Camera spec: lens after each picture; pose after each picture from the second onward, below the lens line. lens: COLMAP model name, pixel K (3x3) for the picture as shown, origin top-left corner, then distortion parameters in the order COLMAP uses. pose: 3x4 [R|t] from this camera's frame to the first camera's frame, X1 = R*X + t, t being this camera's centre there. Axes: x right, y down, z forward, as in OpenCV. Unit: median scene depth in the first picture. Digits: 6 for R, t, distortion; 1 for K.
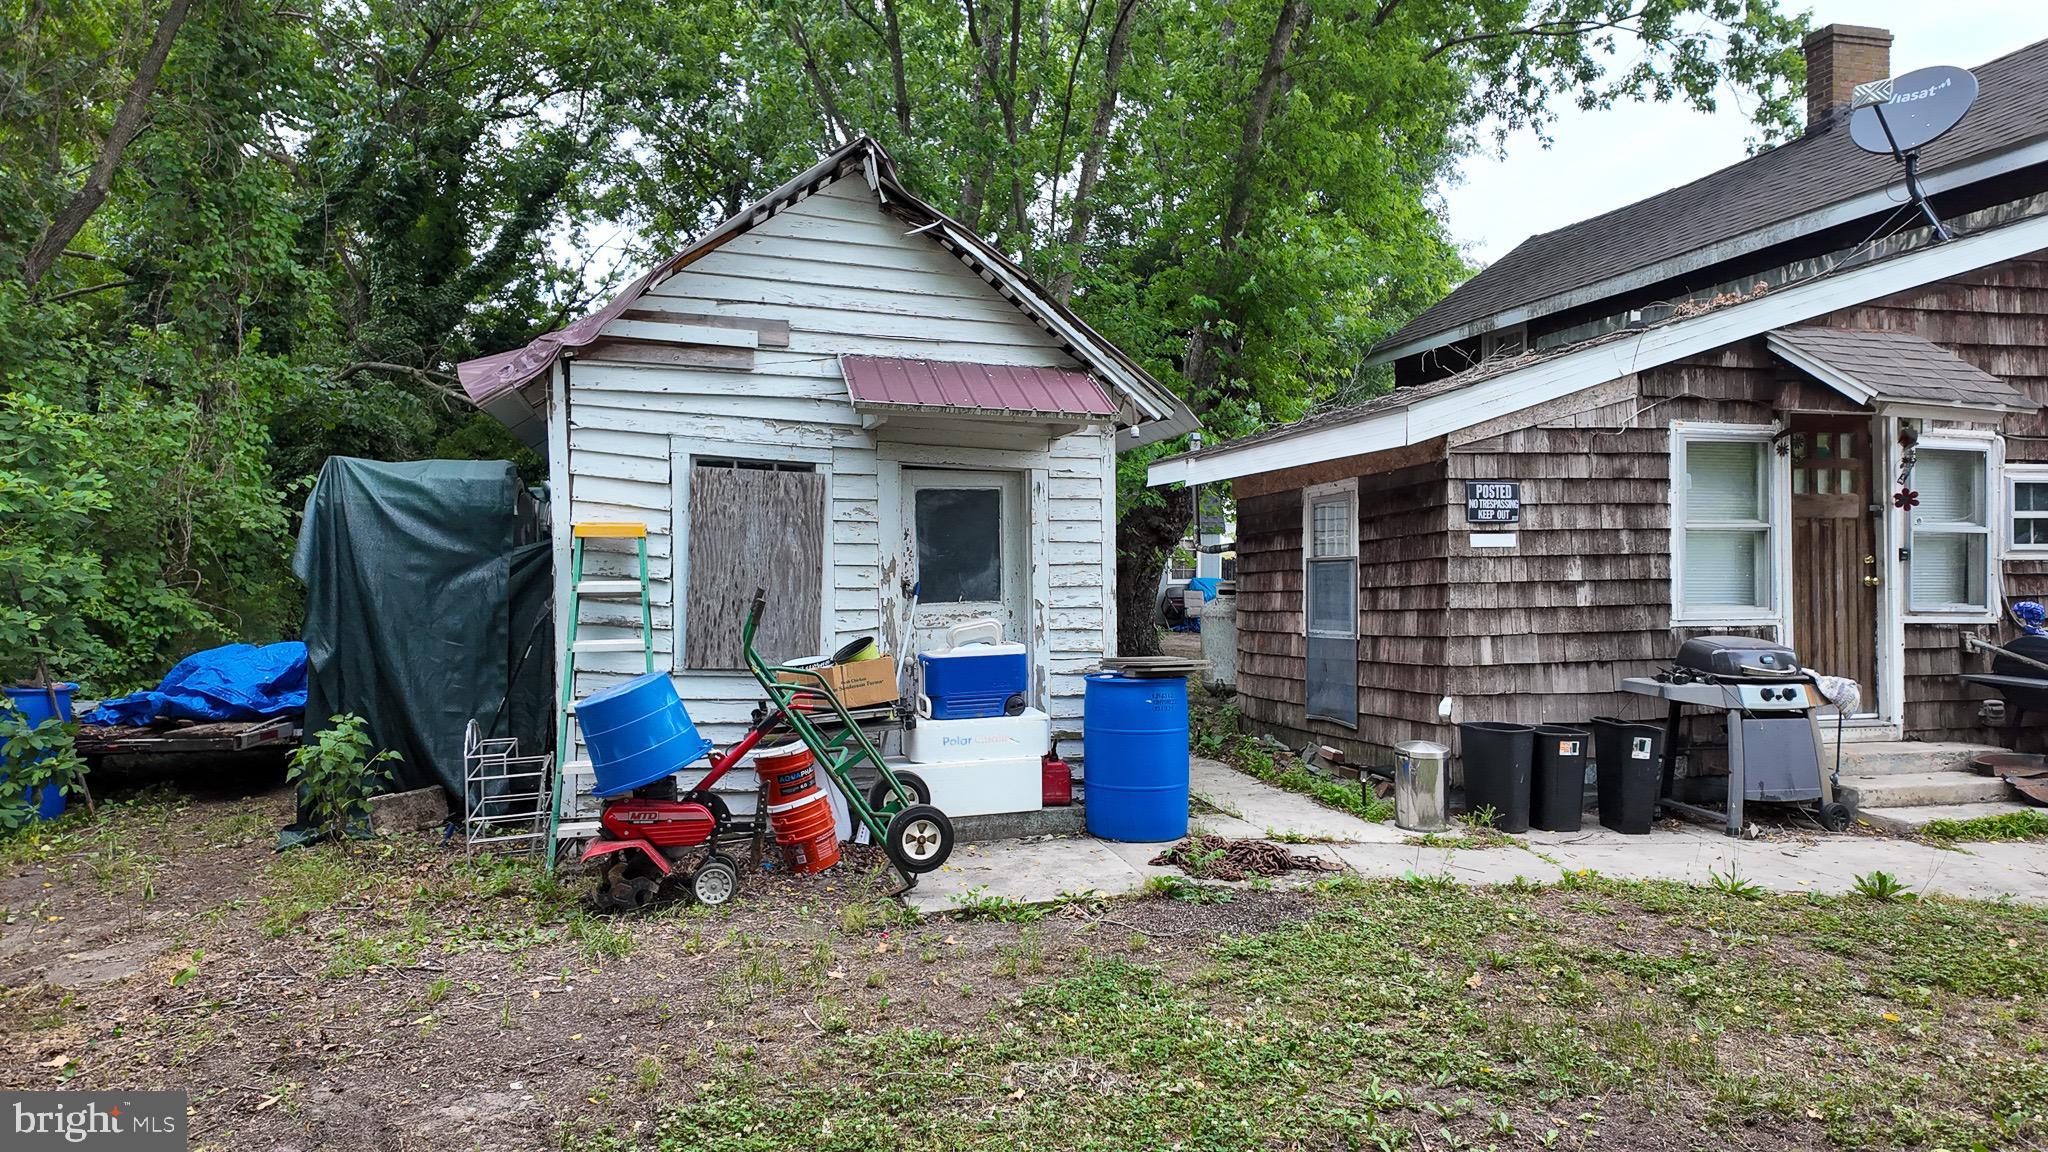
lens RADIAL K [[1190.3, 0, 1024.0], [0, 1190.3, 576.0], [0, 0, 1]] dist [0.098512, -0.113034]
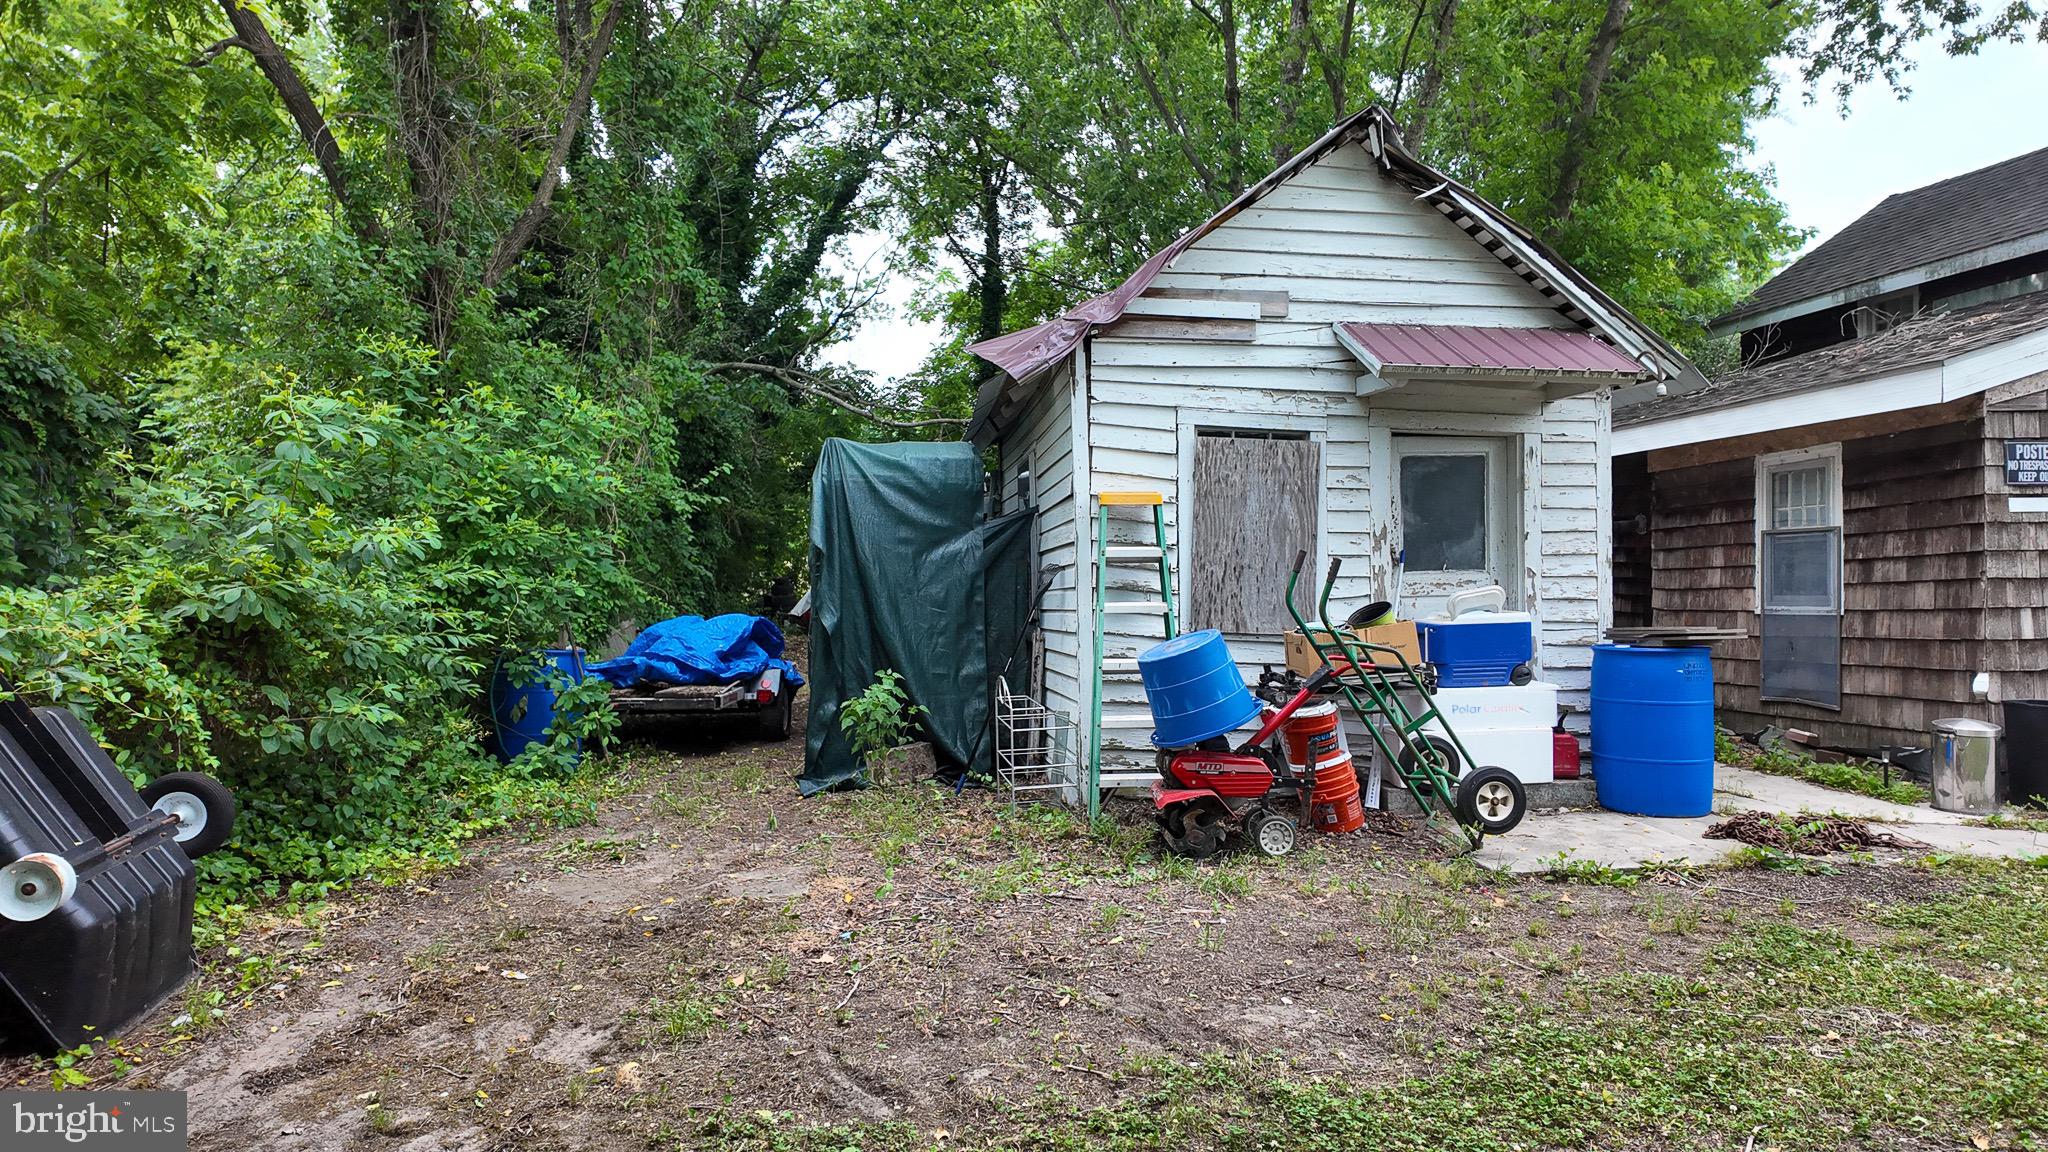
lens RADIAL K [[1190.3, 0, 1024.0], [0, 1190.3, 576.0], [0, 0, 1]] dist [0.098512, -0.113034]
pose [[0.989180, 0.000451, -0.146709, -0.253560], [-0.000262, 0.999999, 0.001309, 0.025399], [0.146710, -0.001257, 0.989179, -0.037503]]
